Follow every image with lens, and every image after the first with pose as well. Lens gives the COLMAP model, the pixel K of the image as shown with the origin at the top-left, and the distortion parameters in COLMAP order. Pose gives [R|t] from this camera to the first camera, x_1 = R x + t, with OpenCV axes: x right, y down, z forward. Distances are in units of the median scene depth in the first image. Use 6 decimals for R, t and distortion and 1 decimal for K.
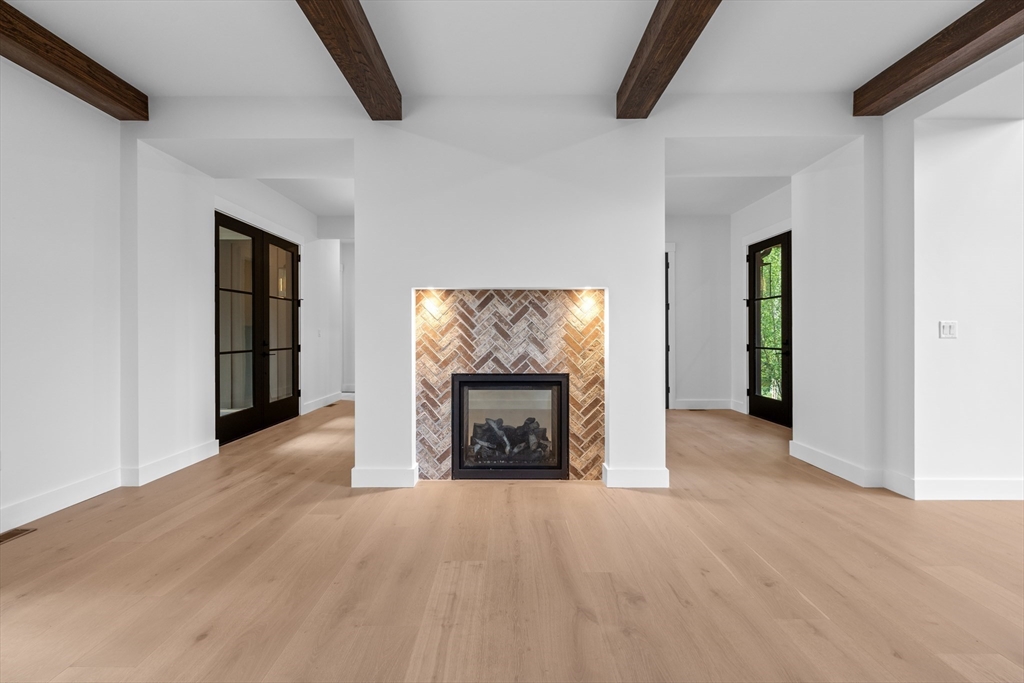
lens RADIAL K [[432.7, 0, 515.1], [0, 432.7, 334.8], [0, 0, 1]] dist [-0.014951, -0.000413]
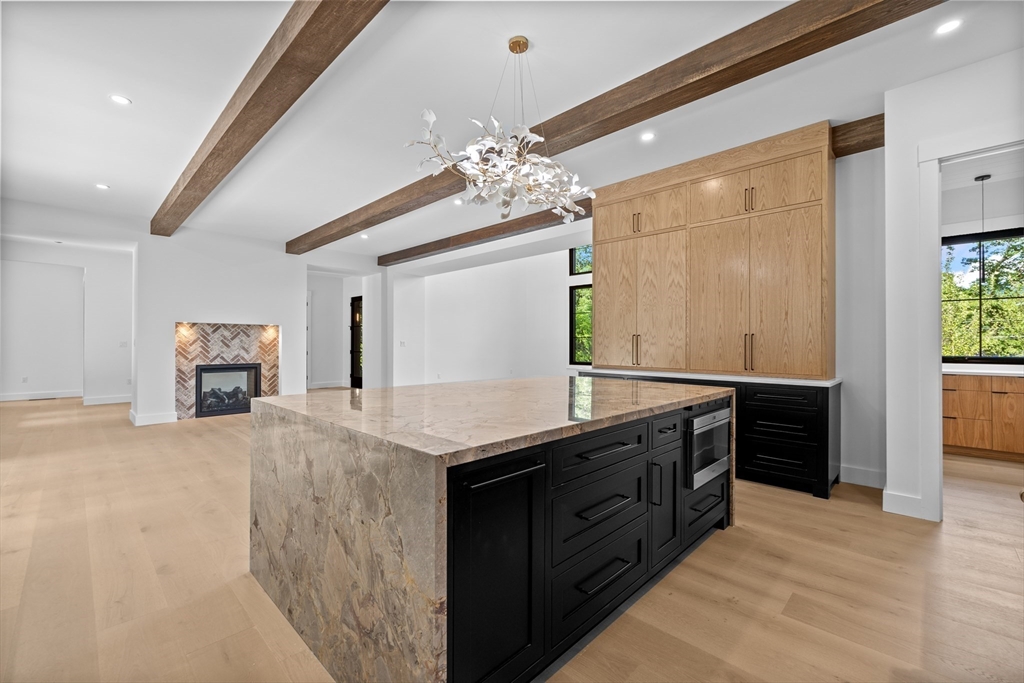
lens RADIAL K [[432.7, 0, 509.4], [0, 432.7, 338.1], [0, 0, 1]] dist [-0.014951, -0.000413]
pose [[0.705905, 0.010964, 0.708222, -0.531620], [-0.001391, 0.999900, -0.014094, -0.008134], [-0.708306, 0.008964, 0.705849, -1.430436]]
